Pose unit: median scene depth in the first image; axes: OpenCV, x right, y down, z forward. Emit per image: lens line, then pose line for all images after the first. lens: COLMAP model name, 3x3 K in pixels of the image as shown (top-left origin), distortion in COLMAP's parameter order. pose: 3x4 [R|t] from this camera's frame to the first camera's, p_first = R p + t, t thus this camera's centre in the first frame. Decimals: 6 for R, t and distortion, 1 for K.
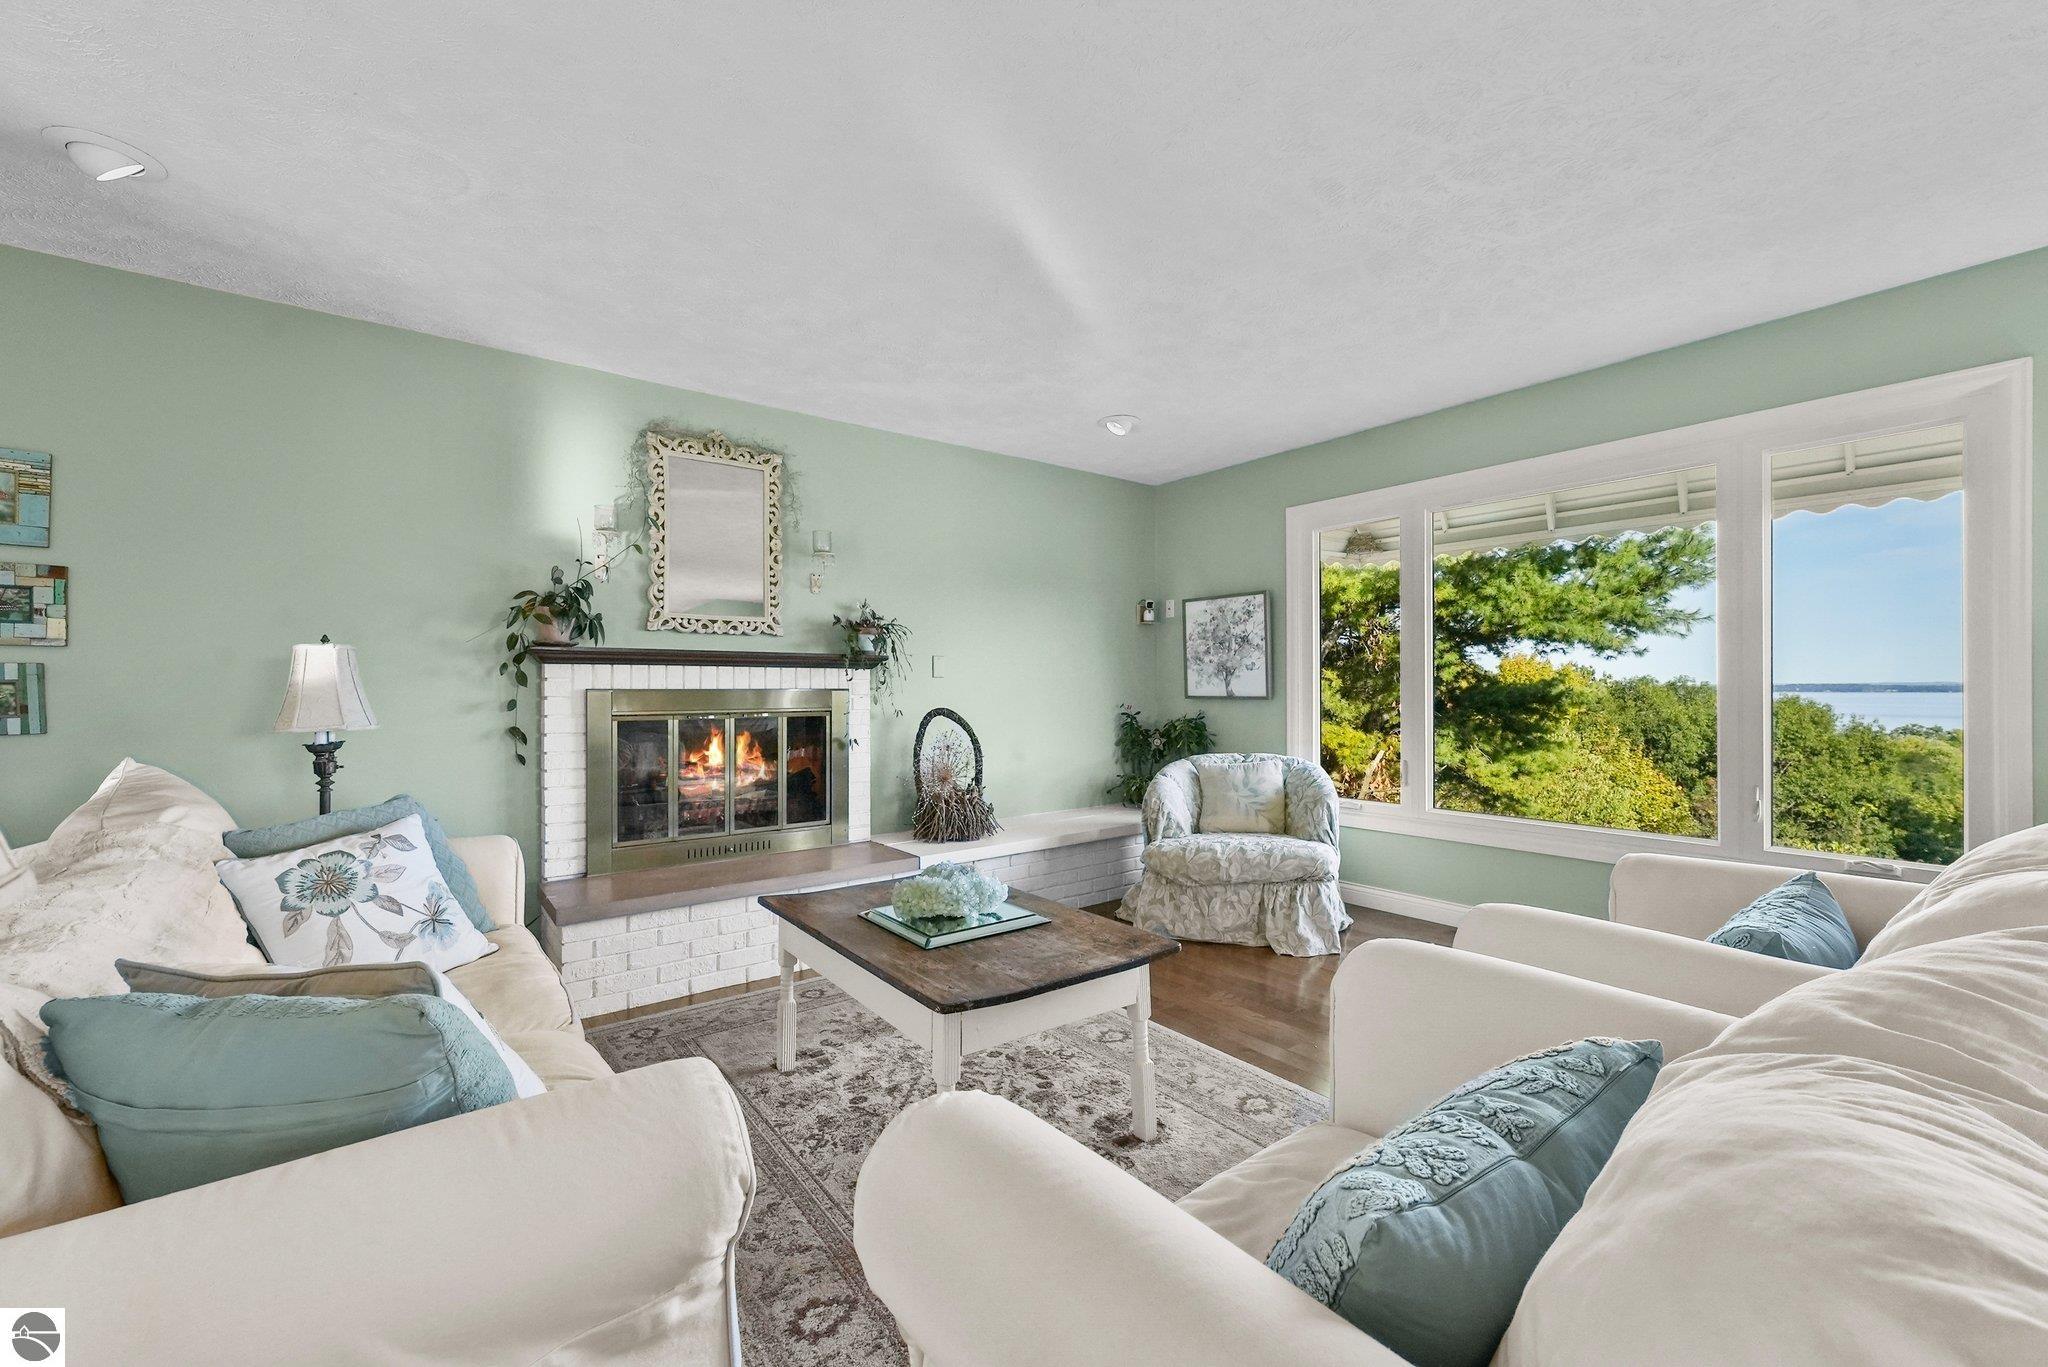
lens RADIAL K [[822.7, 0, 1008.0], [0, 822.7, 685.2], [0, 0, 1]] dist [0.007931, 0.000026]
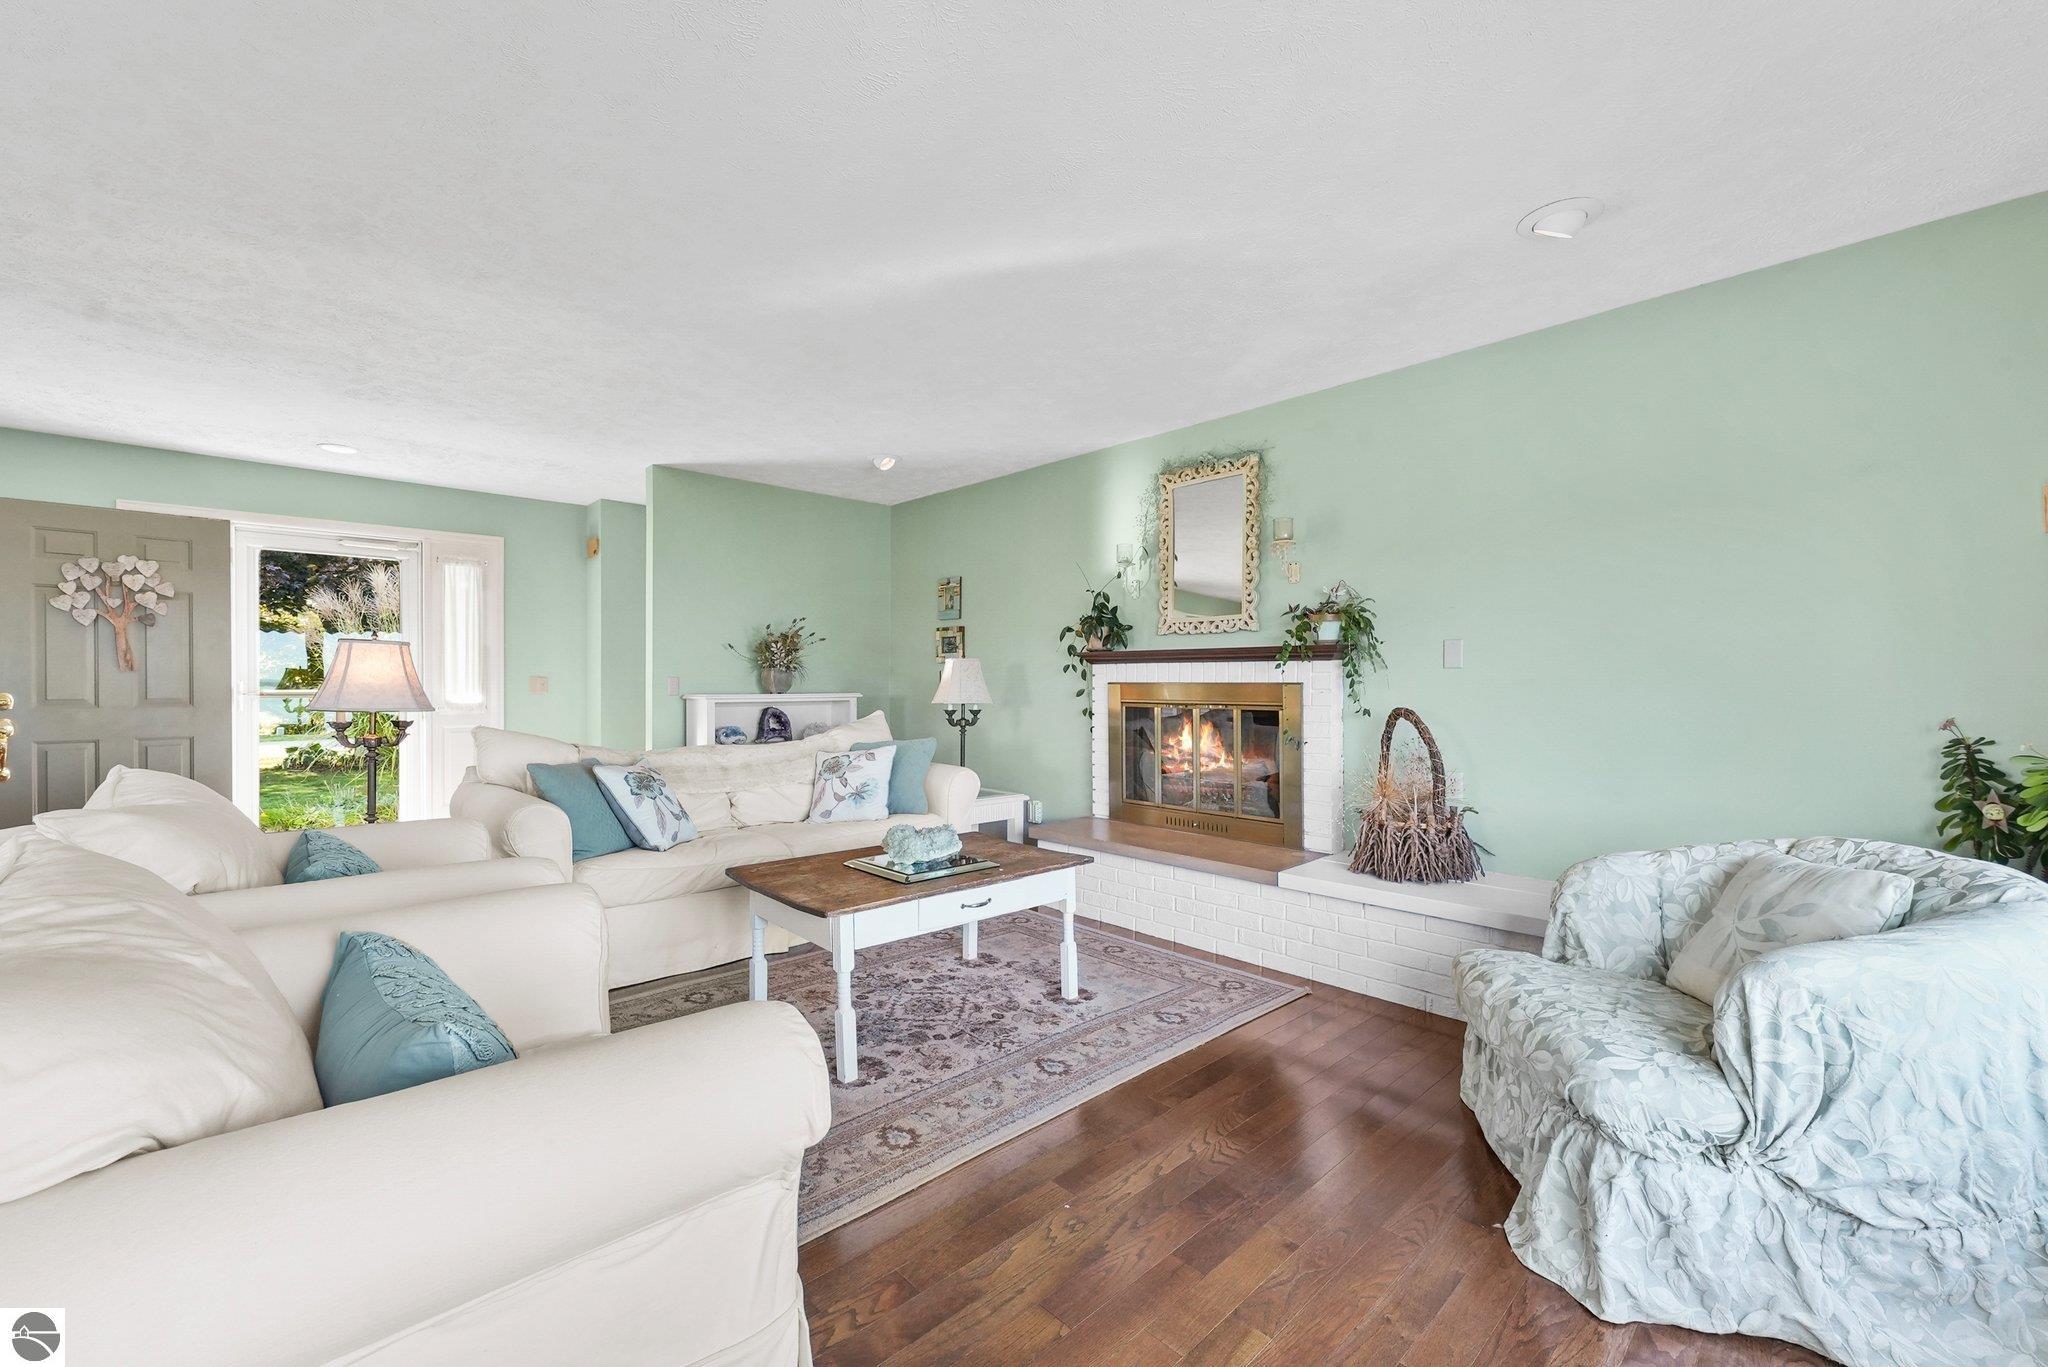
lens RADIAL K [[822.7, 0, 1021.3], [0, 822.7, 688.1], [0, 0, 1]] dist [0.007931, 0.000026]
pose [[0.113204, 0.008440, -0.993536, 0.770362], [0.001820, 0.999960, 0.008702, 0.001752], [0.993570, -0.002794, 0.113184, 0.652701]]
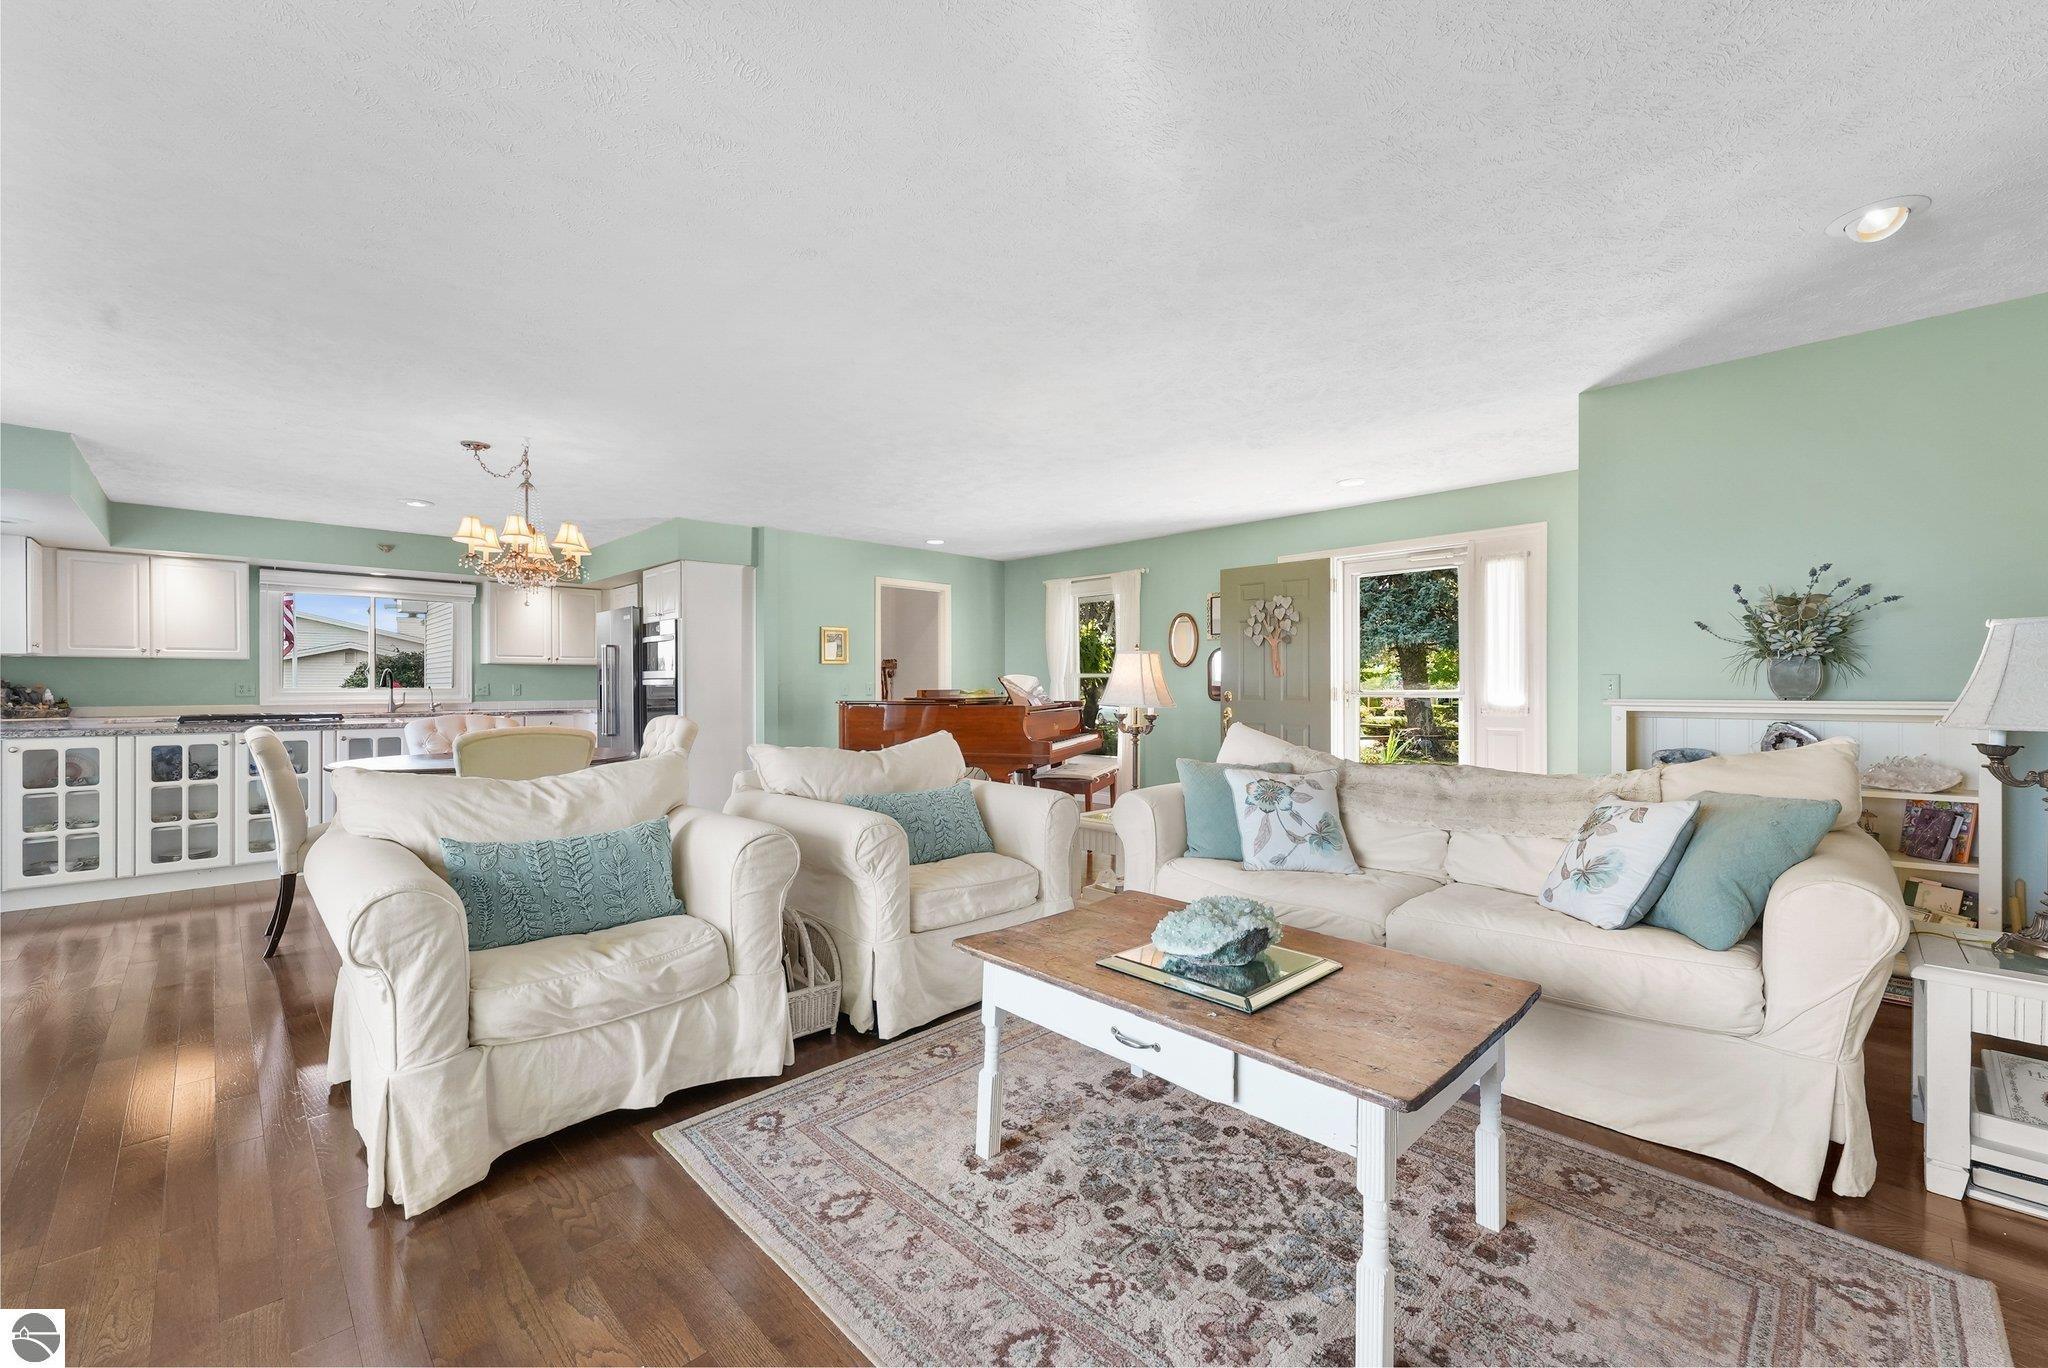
lens RADIAL K [[822.7, 0, 1022.1], [0, 822.7, 684.0], [0, 0, 1]] dist [0.007931, 0.000026]
pose [[-0.989843, 0.006707, -0.142009, 0.152247], [0.007591, 0.999955, -0.005687, 0.007334], [0.141965, -0.006707, -0.989849, 1.145901]]
